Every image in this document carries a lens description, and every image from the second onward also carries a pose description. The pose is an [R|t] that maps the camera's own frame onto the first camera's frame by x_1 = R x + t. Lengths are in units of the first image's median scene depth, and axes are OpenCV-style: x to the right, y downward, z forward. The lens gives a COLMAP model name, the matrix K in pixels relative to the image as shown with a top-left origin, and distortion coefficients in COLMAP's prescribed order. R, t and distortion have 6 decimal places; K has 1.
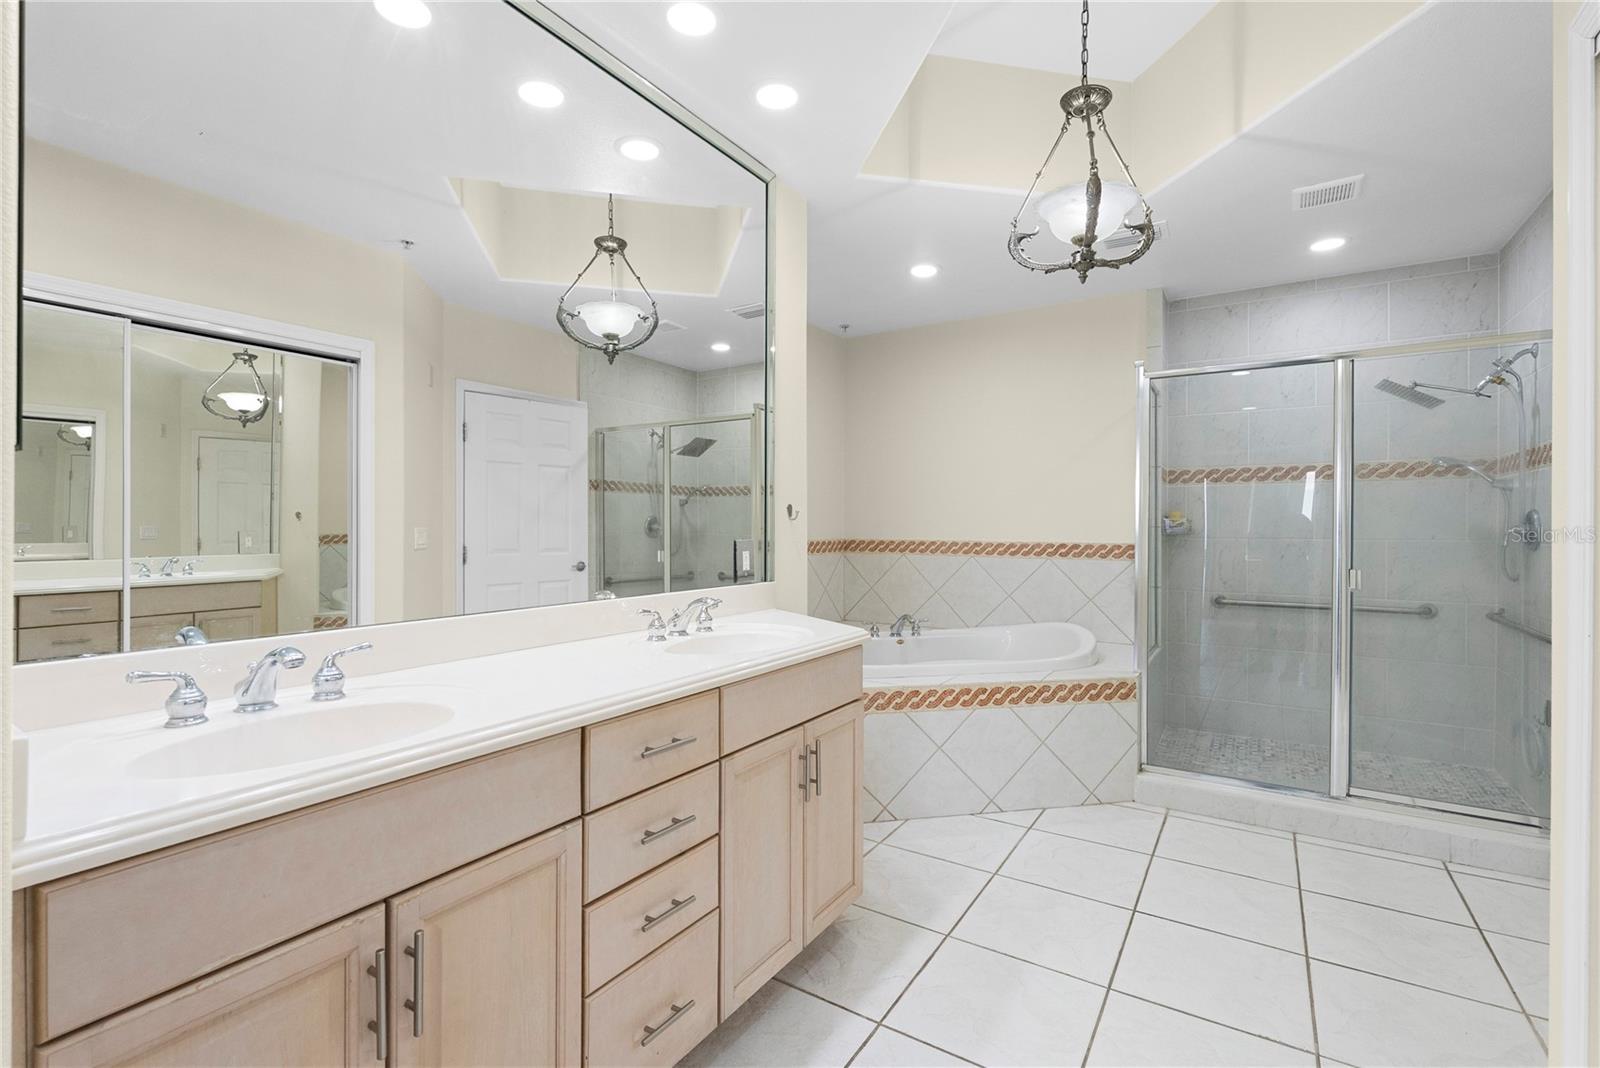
lens RADIAL K [[718.5, 0, 799.4], [0, 718.5, 529.1], [0, 0, 1]] dist [-0.010405, 0.001150]
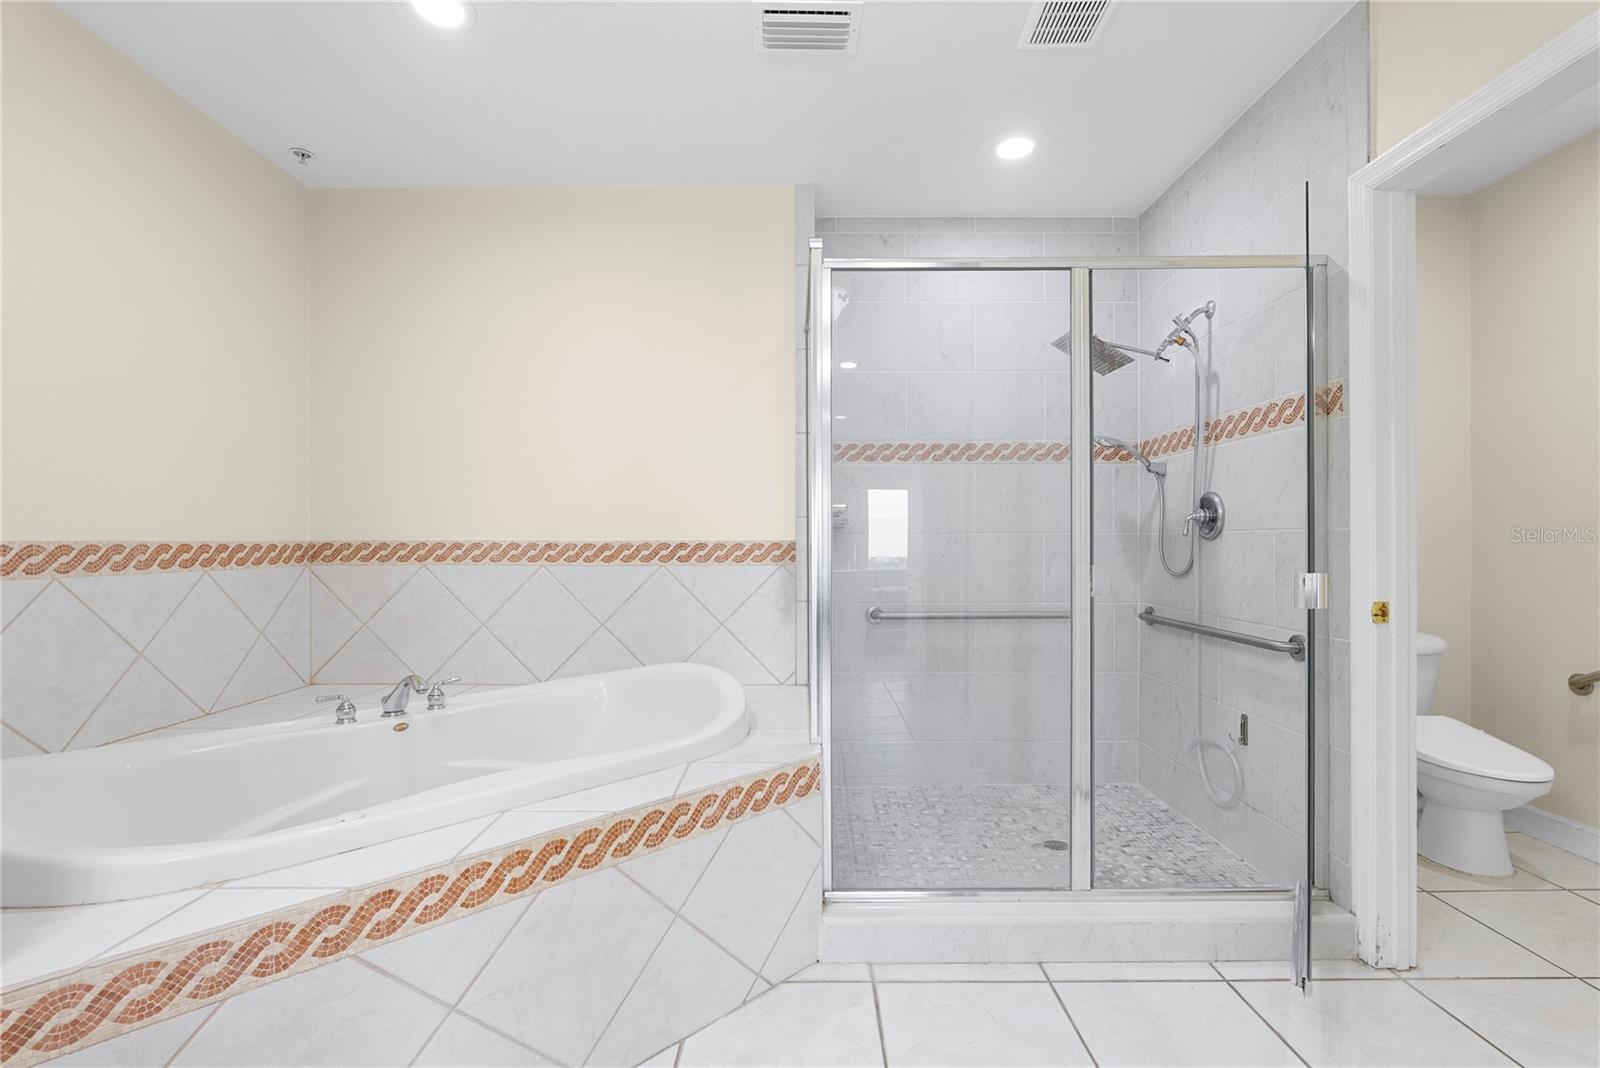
lens RADIAL K [[718.5, 0, 805.6], [0, 718.5, 538.9], [0, 0, 1]] dist [-0.010405, 0.001150]
pose [[0.840380, -0.002035, 0.541994, 0.103487], [0.007160, 0.999947, -0.007347, 0.023388], [-0.541950, 0.010055, 0.840350, 0.384850]]
